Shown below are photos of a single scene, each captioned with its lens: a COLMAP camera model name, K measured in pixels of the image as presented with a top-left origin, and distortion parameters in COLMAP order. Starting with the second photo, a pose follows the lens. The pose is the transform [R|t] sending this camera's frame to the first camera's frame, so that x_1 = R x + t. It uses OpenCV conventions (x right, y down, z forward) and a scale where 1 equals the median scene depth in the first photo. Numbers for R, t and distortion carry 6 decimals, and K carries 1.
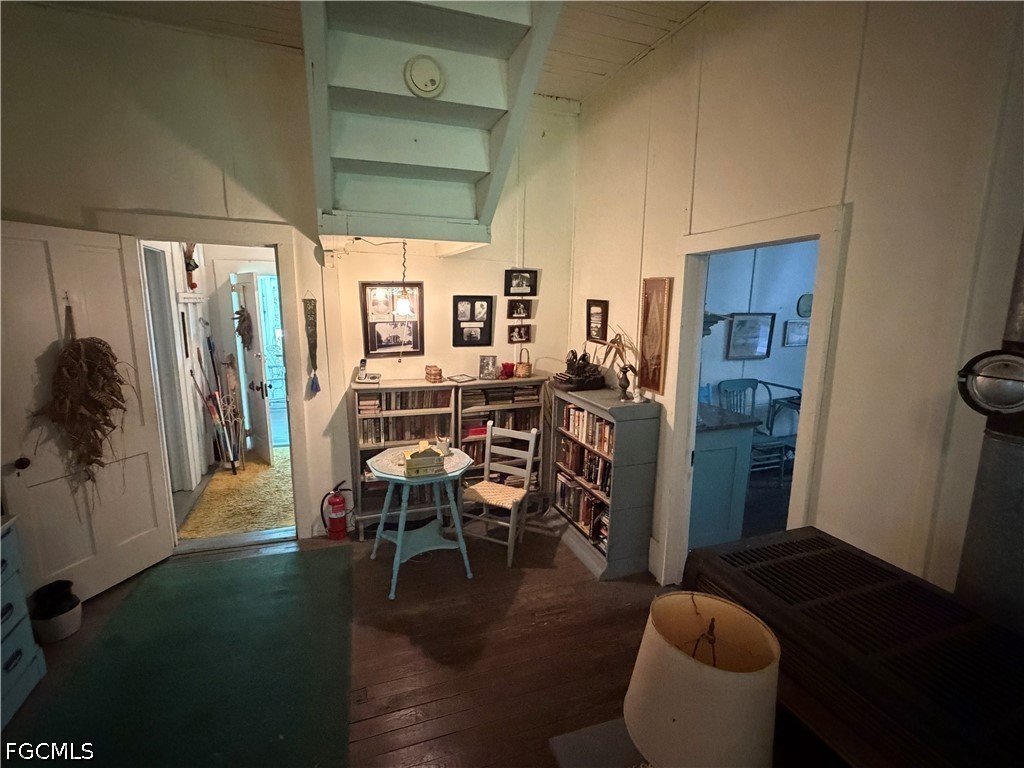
lens RADIAL K [[480.1, 0, 510.0], [0, 480.1, 385.0], [0, 0, 1]] dist [0.001402, 0.000114]
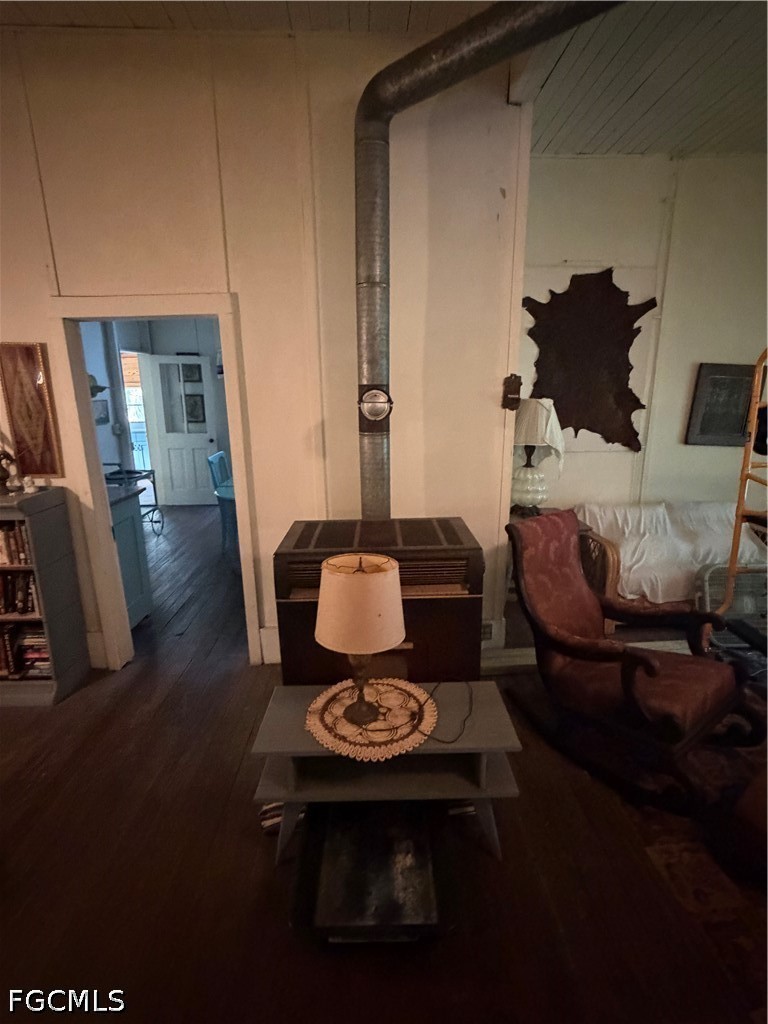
lens RADIAL K [[480.1, 0, 384.5], [0, 480.1, 507.9], [0, 0, 1]] dist [0.001402, 0.000114]
pose [[0.317250, -0.236859, 0.918286, -0.325640], [0.180180, 0.965724, 0.186847, 0.016216], [-0.931068, 0.106180, 0.349053, 0.124617]]
